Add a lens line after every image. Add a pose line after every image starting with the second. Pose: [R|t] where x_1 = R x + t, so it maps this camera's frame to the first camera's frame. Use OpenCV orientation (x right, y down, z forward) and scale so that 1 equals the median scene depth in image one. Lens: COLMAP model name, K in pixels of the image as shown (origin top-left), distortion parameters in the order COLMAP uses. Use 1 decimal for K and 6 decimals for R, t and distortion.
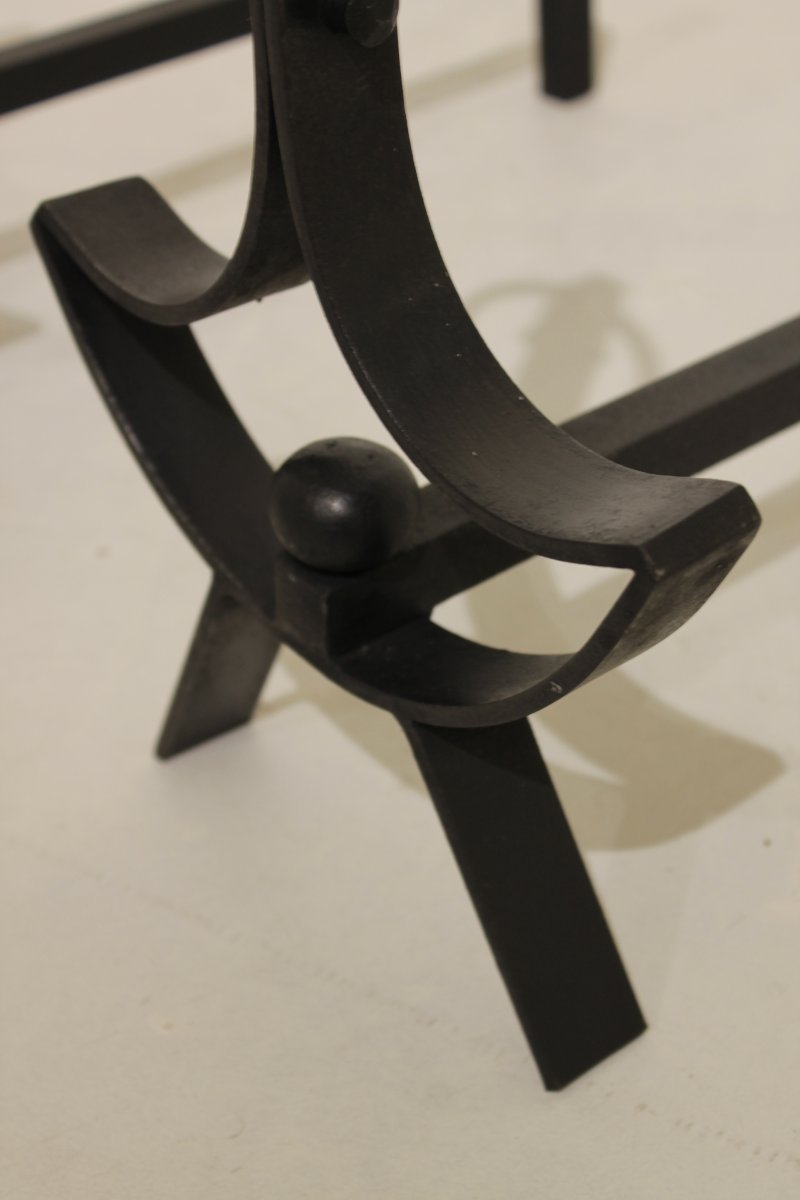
lens RADIAL K [[2253.9, 0, 400.0], [0, 2253.9, 600.0], [0, 0, 1]] dist [0.028121, -0.034316]
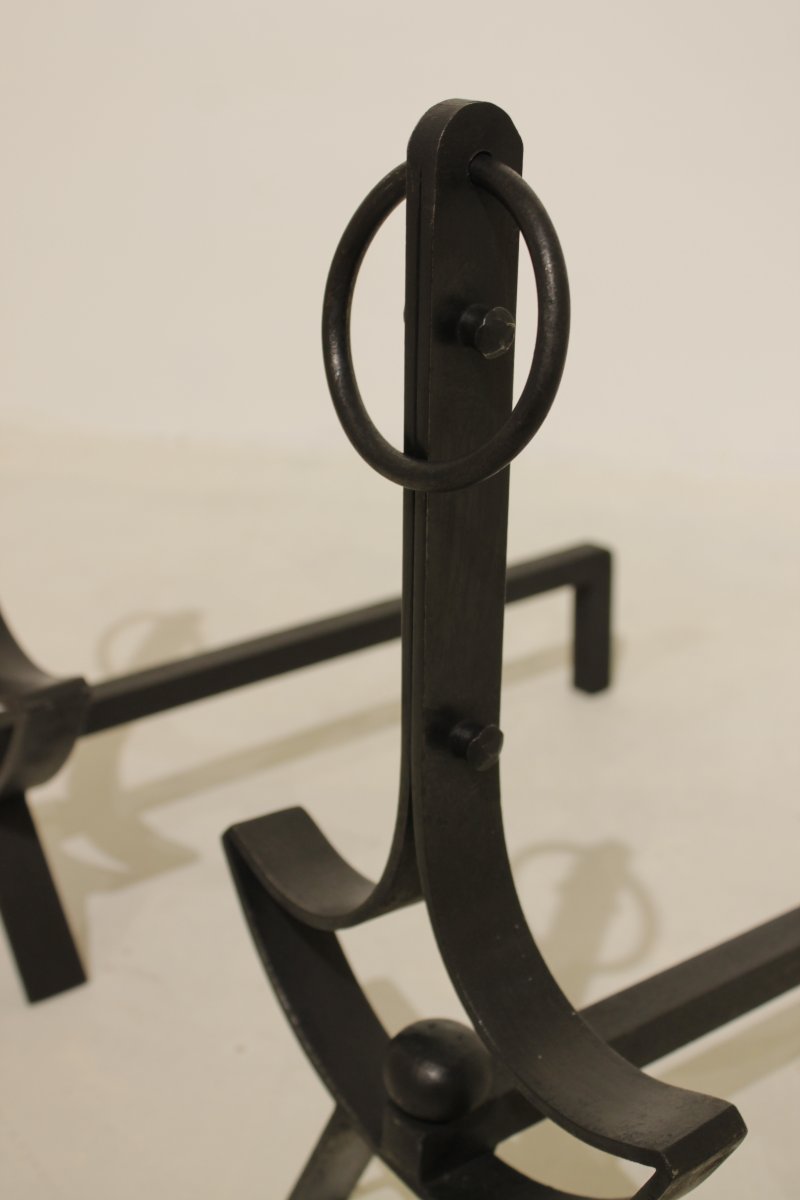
lens RADIAL K [[1806.6, 0, 400.0], [0, 1806.6, 600.0], [0, 0, 1]] dist [-0.001847, 0.000779]
pose [[0.998301, 0.056098, -0.015775, -0.047900], [-0.058067, 0.980392, -0.188309, -0.117257], [0.004902, 0.188905, 0.981983, -0.139372]]
